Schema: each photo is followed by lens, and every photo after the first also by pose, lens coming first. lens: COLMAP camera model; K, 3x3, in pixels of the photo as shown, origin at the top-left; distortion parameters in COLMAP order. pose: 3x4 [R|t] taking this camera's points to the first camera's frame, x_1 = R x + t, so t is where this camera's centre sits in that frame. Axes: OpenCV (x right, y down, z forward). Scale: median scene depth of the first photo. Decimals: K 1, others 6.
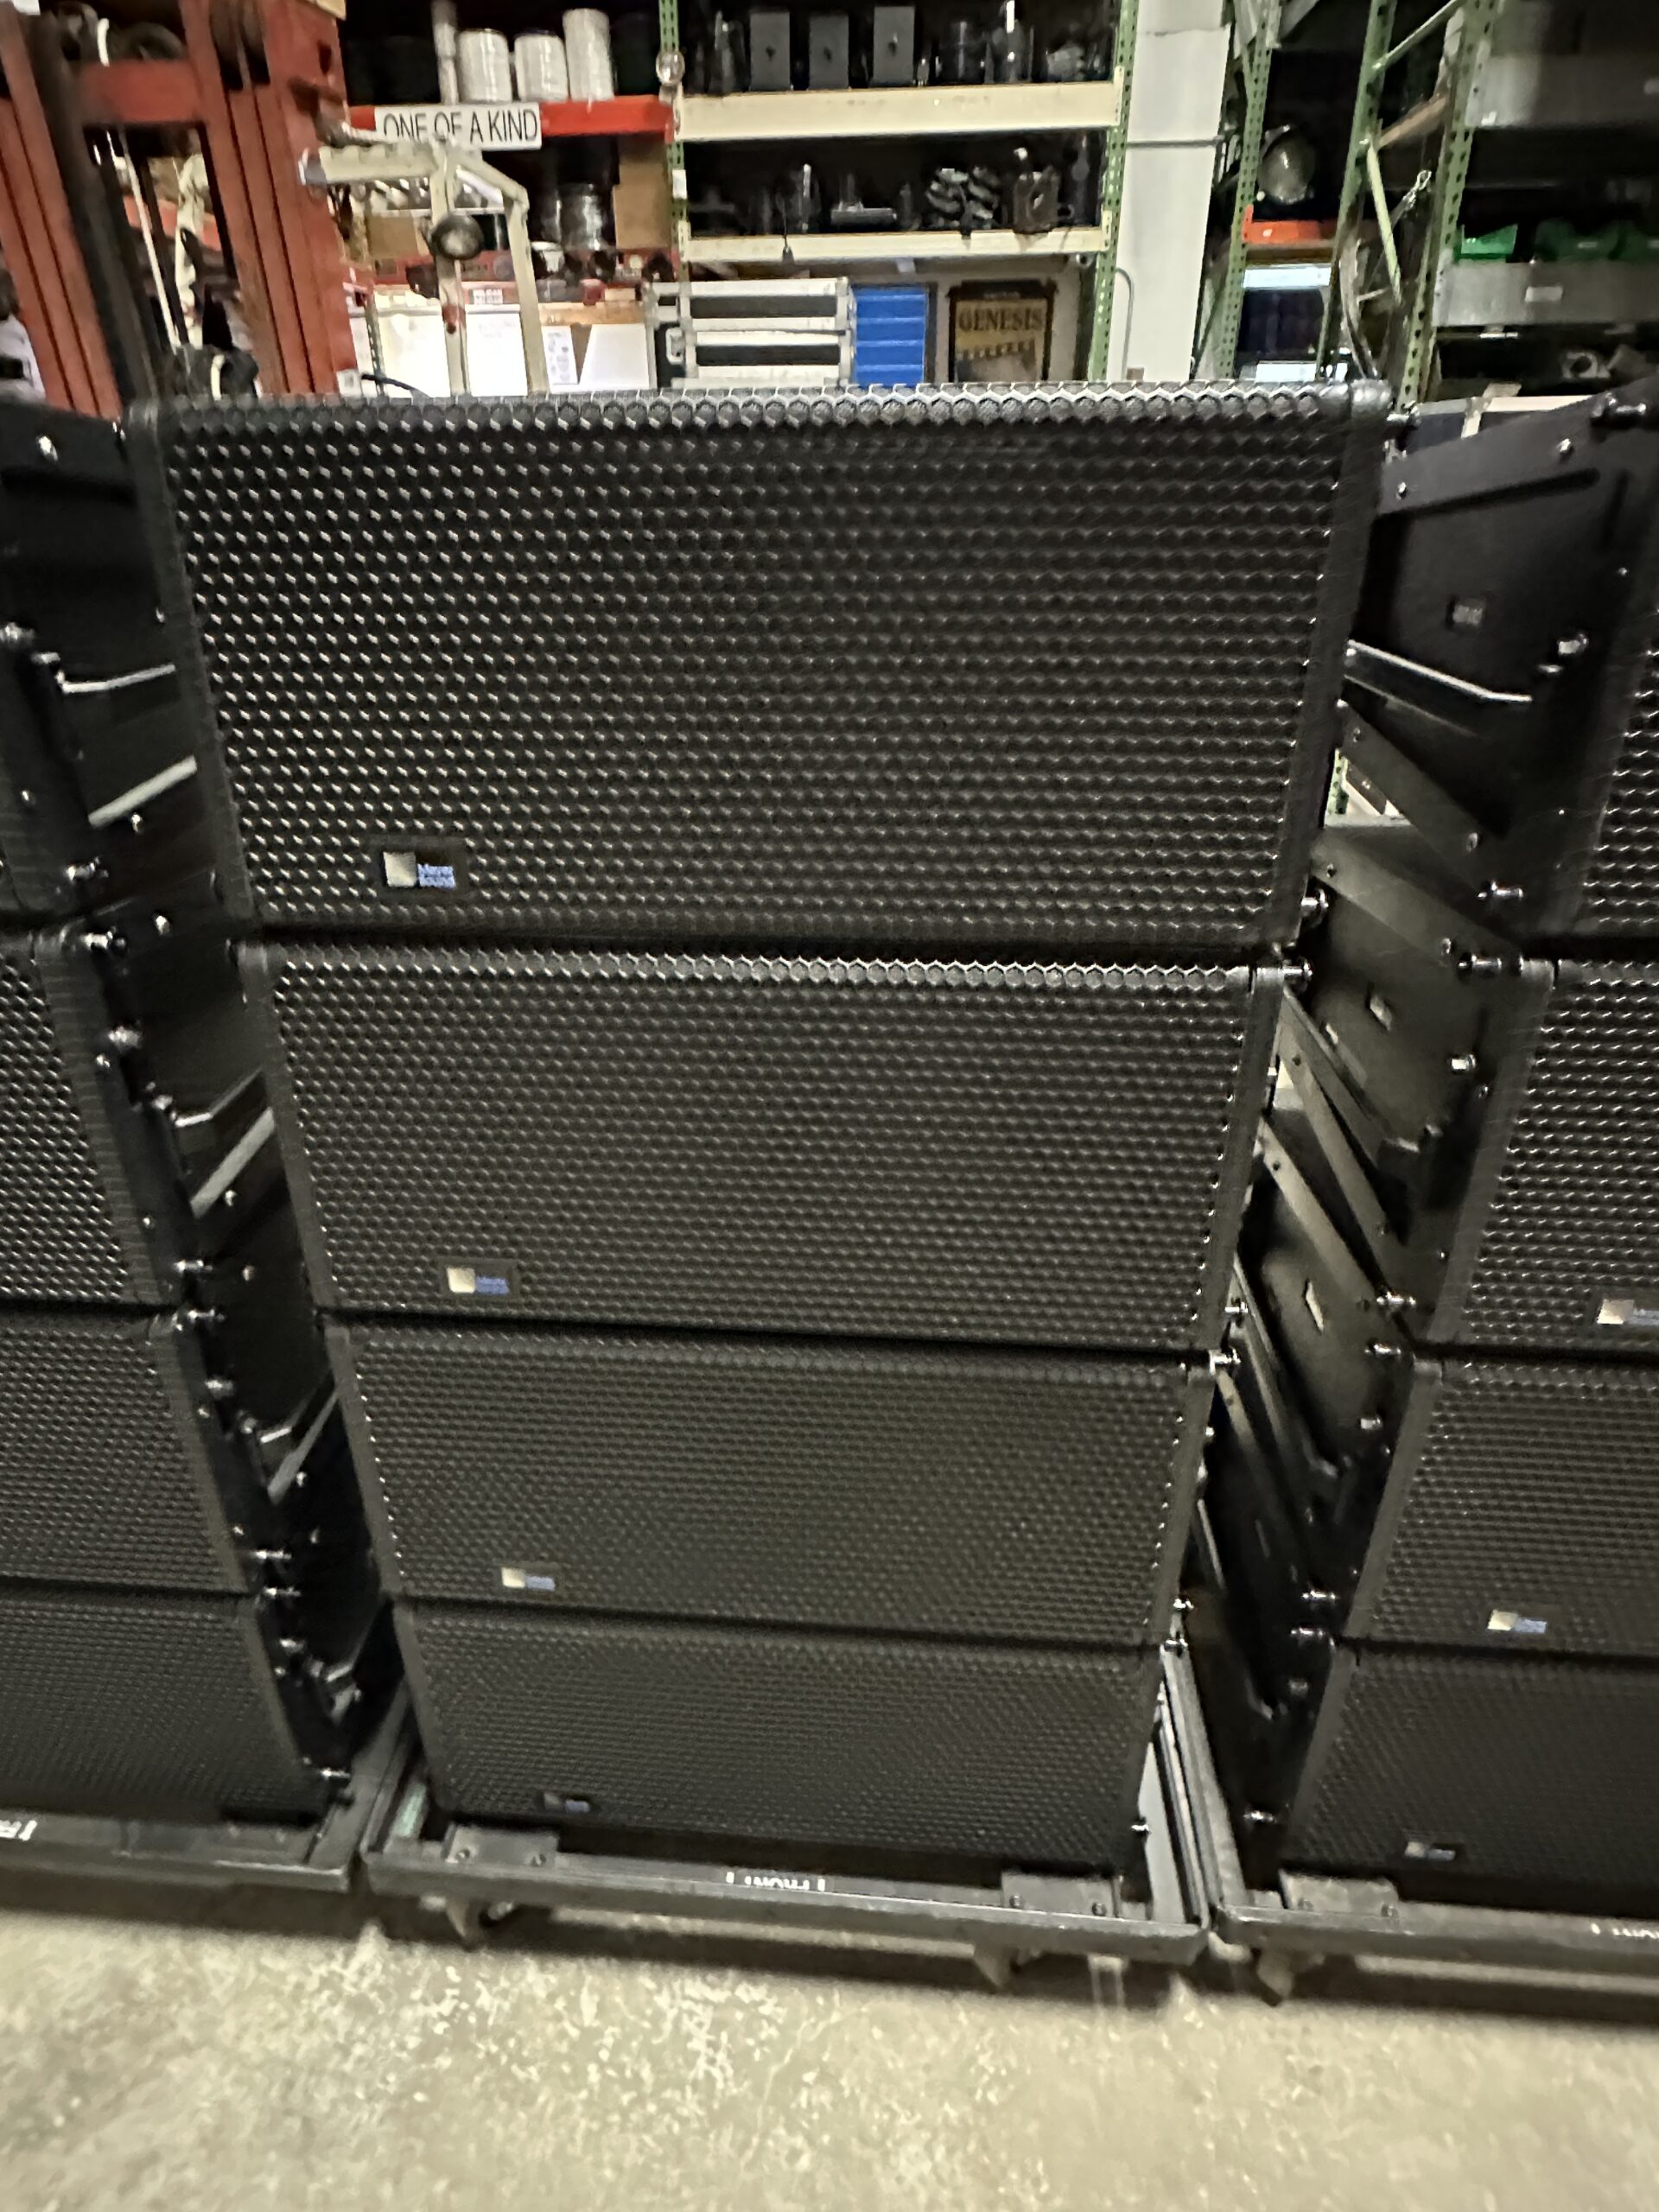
lens RADIAL K [[1224.6, 0, 829.5], [0, 1224.6, 1106.0], [0, 0, 1]] dist [-0.002533, -0.001451]
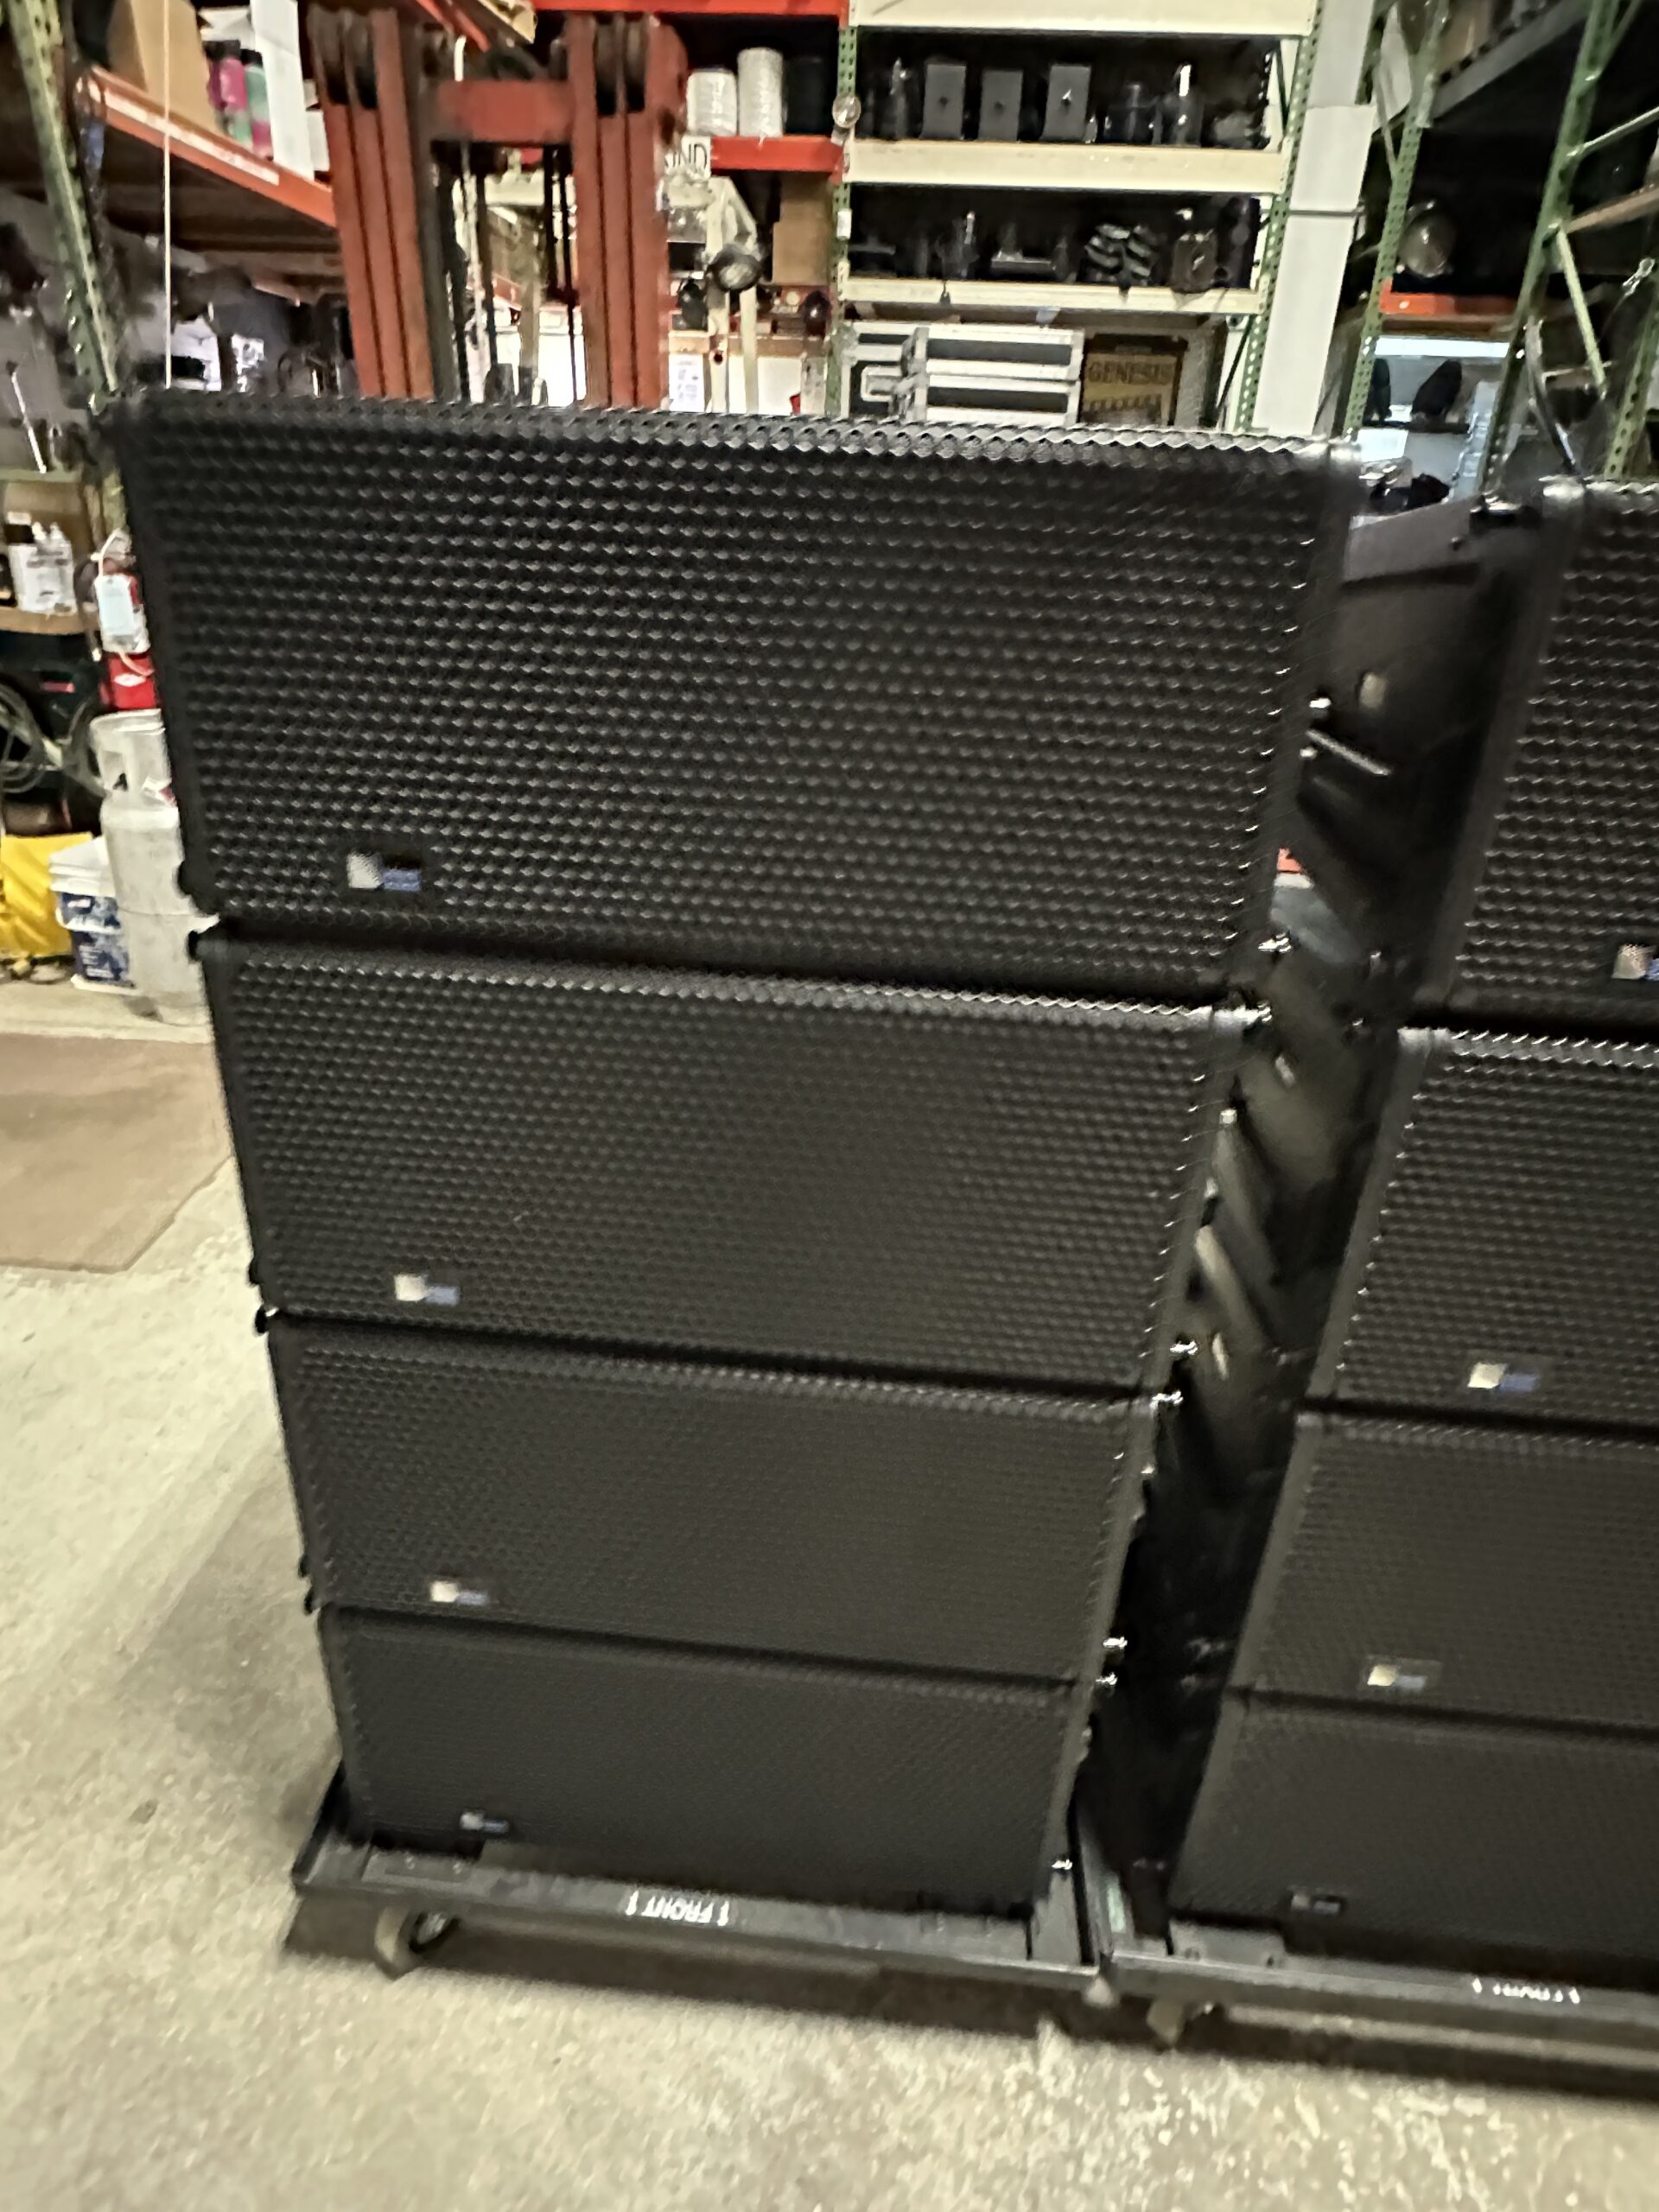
lens RADIAL K [[1224.6, 0, 829.5], [0, 1224.6, 1106.0], [0, 0, 1]] dist [-0.002533, -0.001451]
pose [[0.998815, 0.044286, 0.020177, -0.125018], [-0.043842, 0.998797, -0.021966, -0.003932], [-0.021125, 0.021055, 0.999555, 0.006291]]
